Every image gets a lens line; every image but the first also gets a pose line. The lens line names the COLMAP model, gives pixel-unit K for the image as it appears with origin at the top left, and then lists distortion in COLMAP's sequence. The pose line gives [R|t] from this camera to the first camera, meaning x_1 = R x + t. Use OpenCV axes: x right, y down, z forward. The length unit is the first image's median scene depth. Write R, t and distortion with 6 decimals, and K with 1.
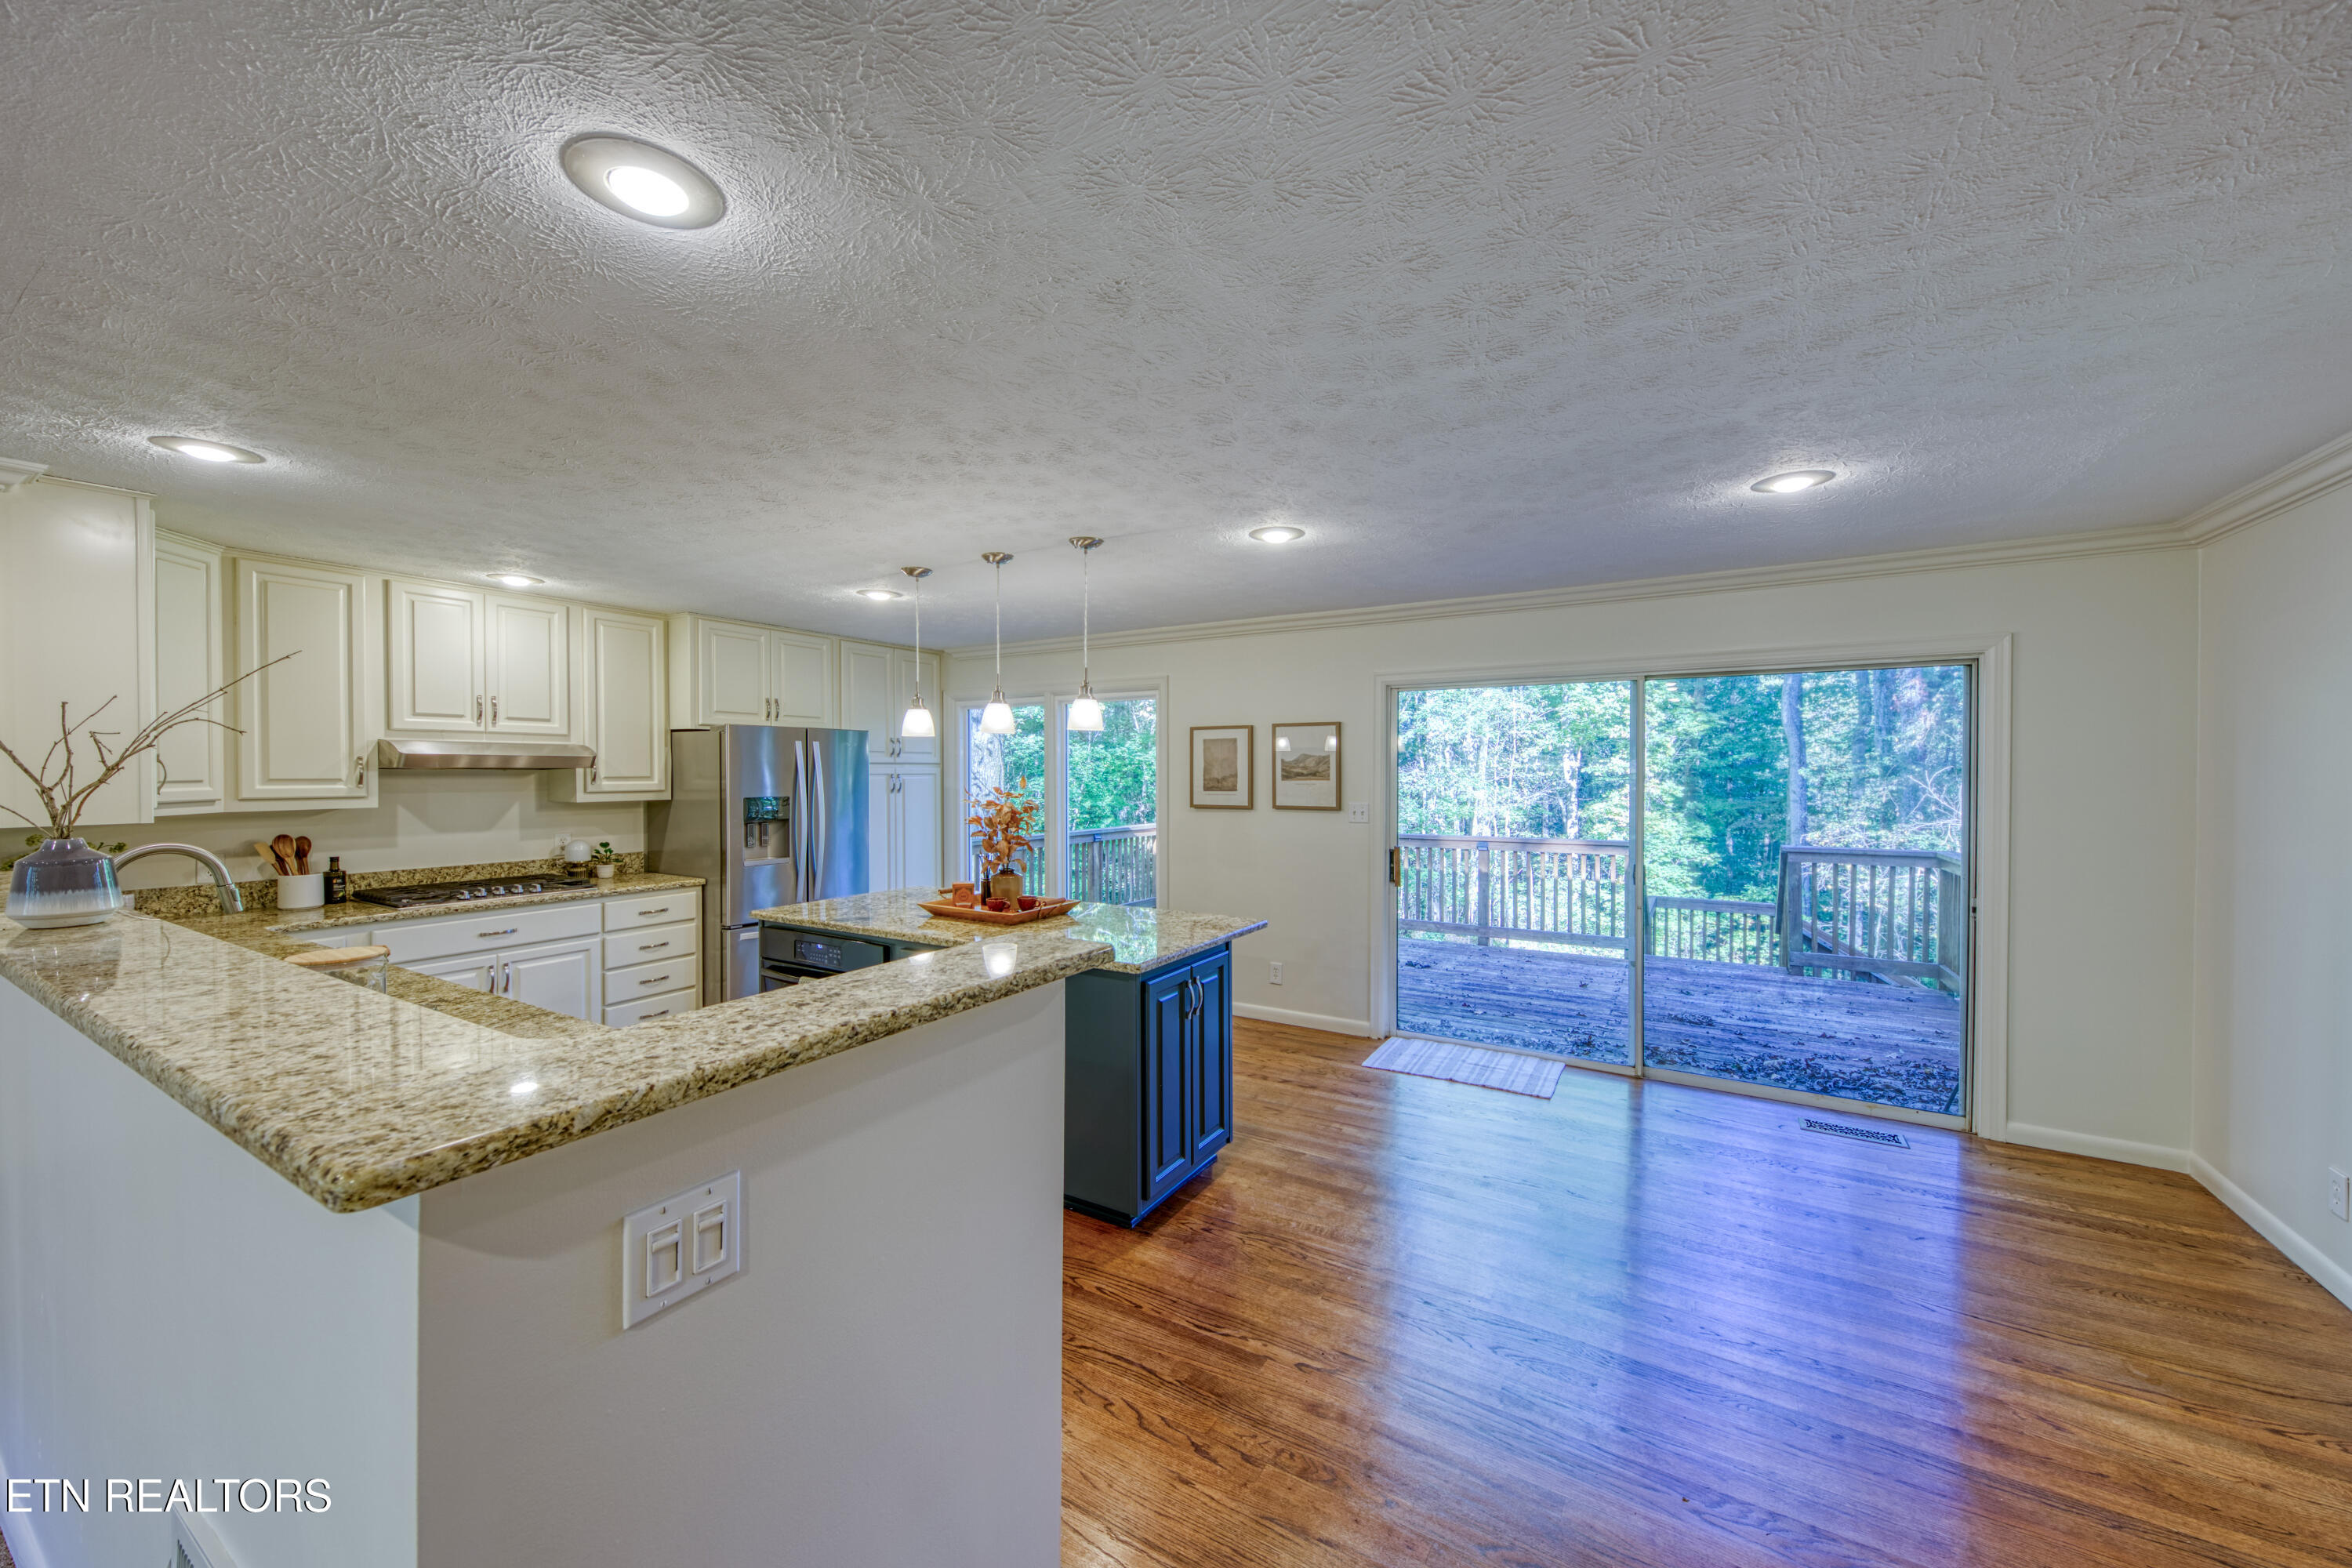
lens RADIAL K [[819.1, 0, 1176.0], [0, 819.1, 784.0], [0, 0, 1]] dist [0.018946, -0.000057]
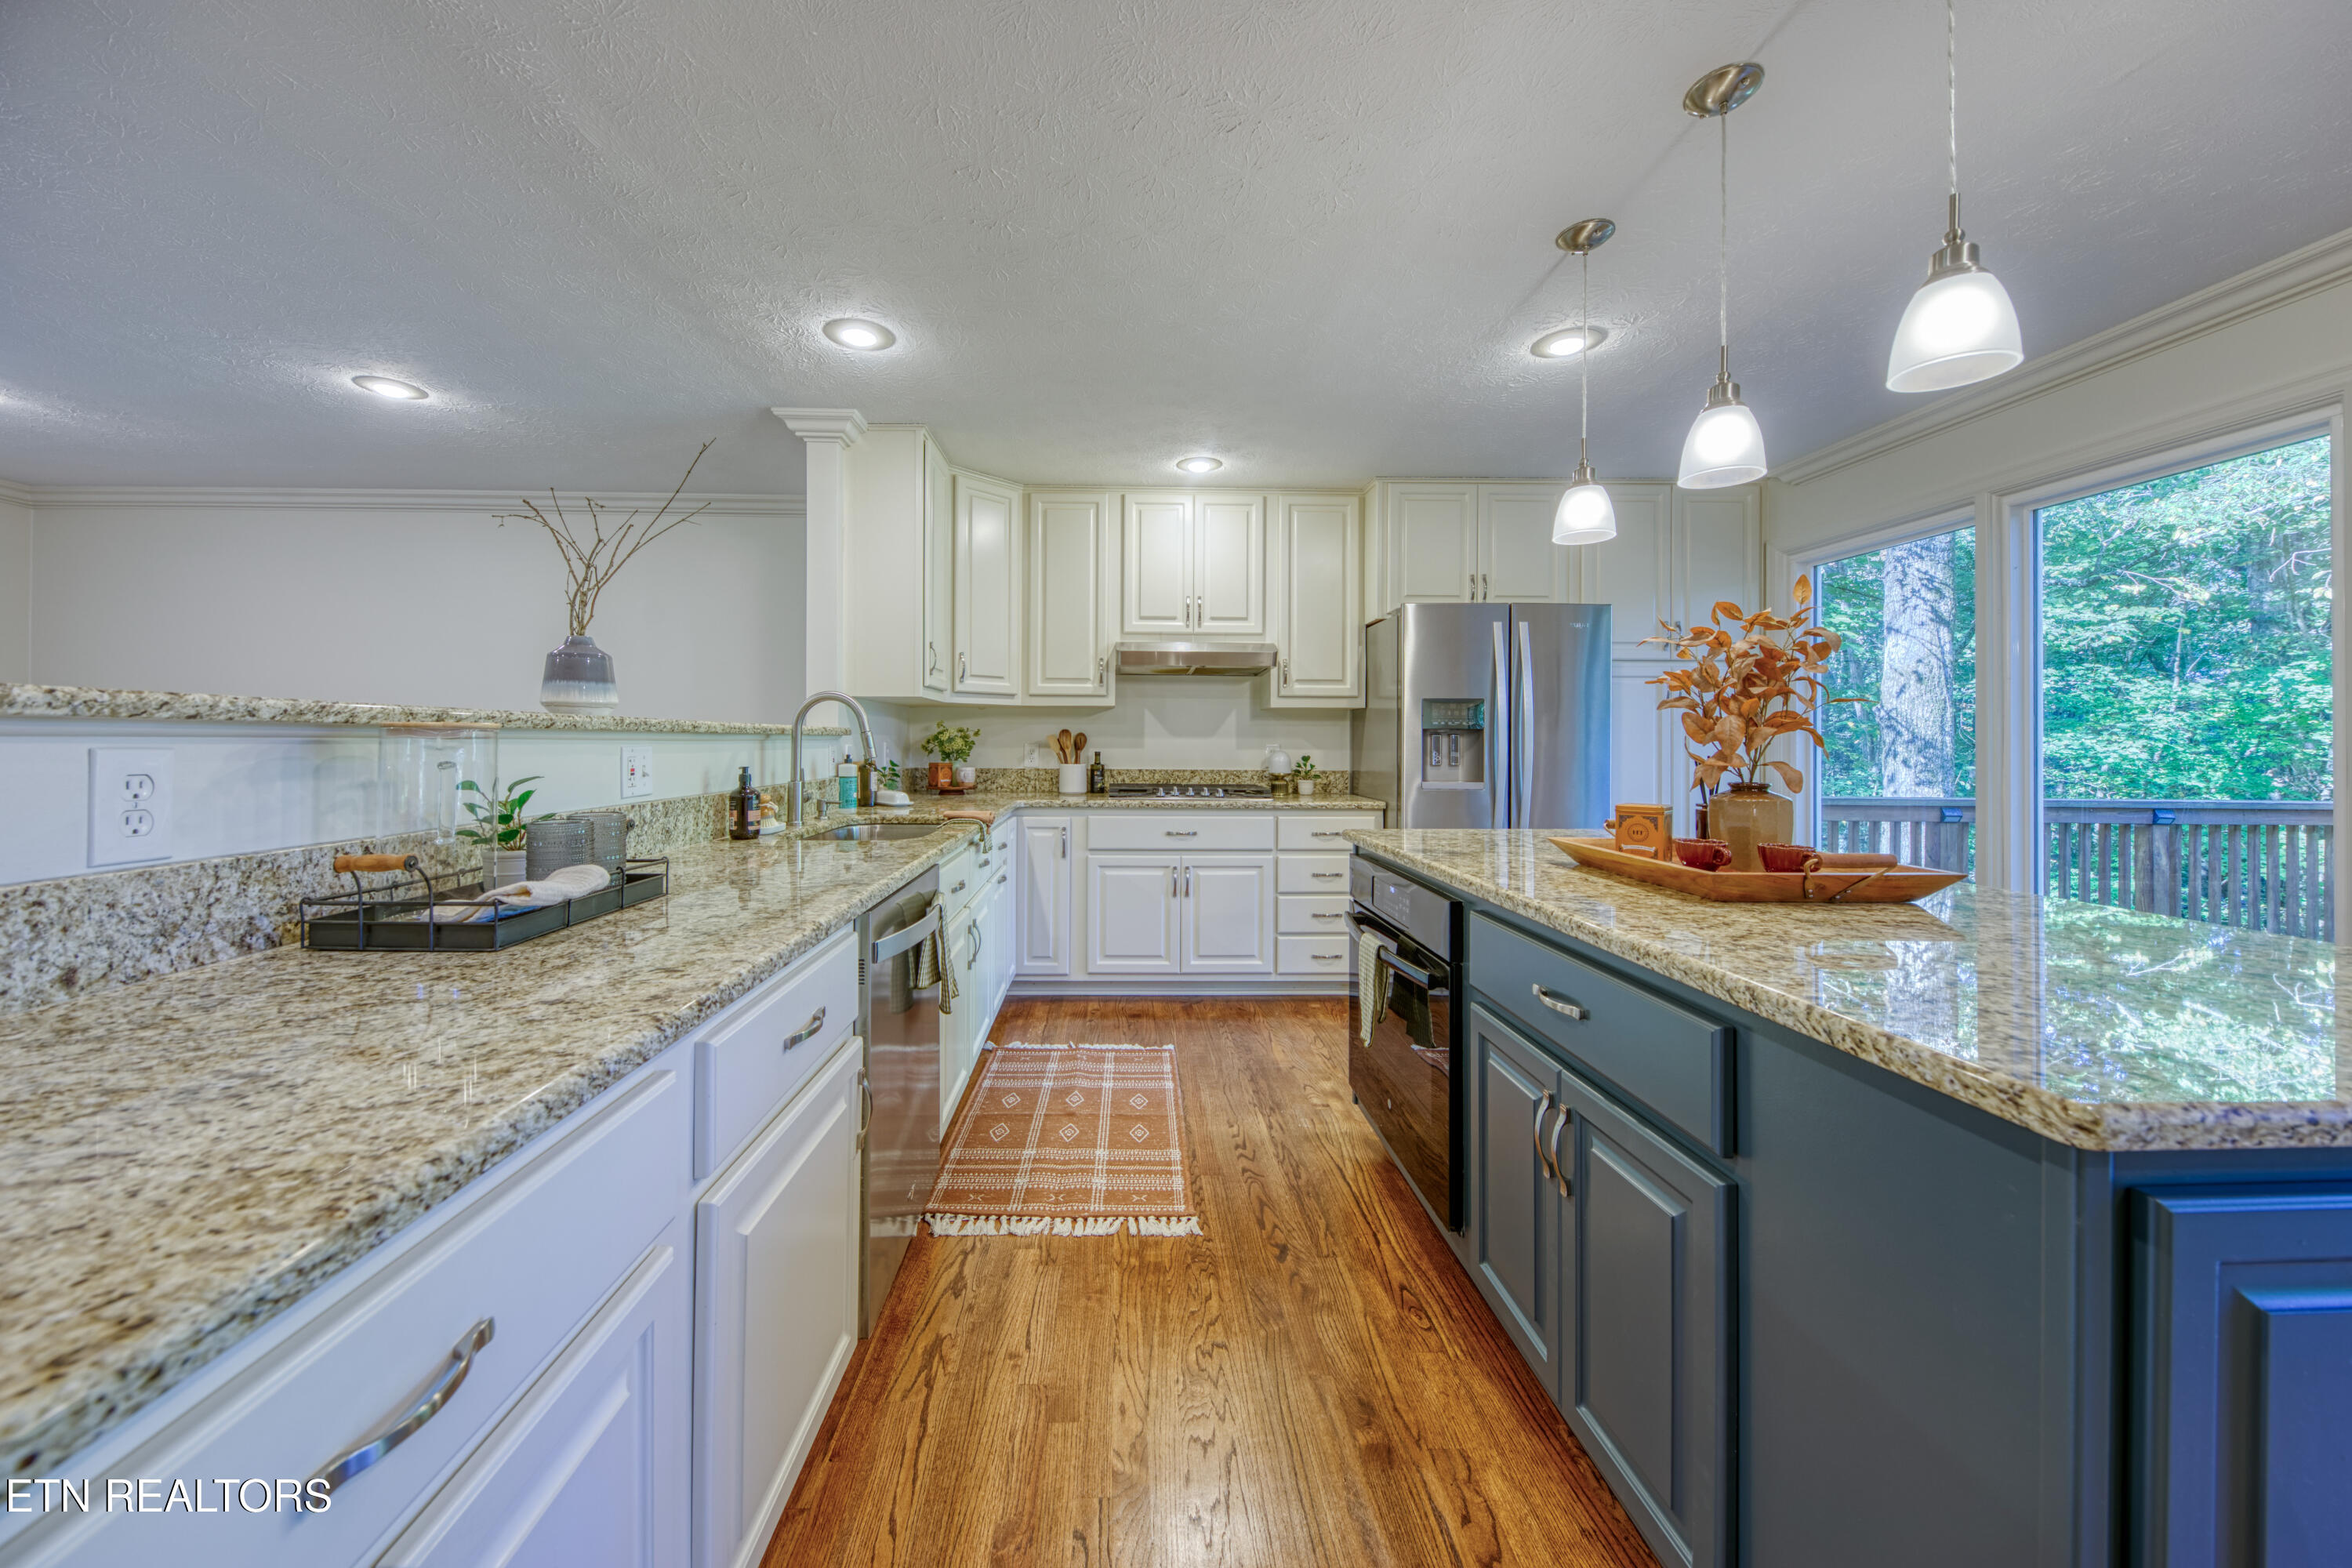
lens RADIAL K [[856.7, 0, 1167.7], [0, 856.7, 747.3], [0, 0, 1]] dist [-0.002251, -0.000164]
pose [[0.552247, 0.005953, -0.833660, 0.007105], [-0.019341, 0.999797, -0.005673, 0.085834], [0.833456, 0.019257, 0.552249, 0.439594]]
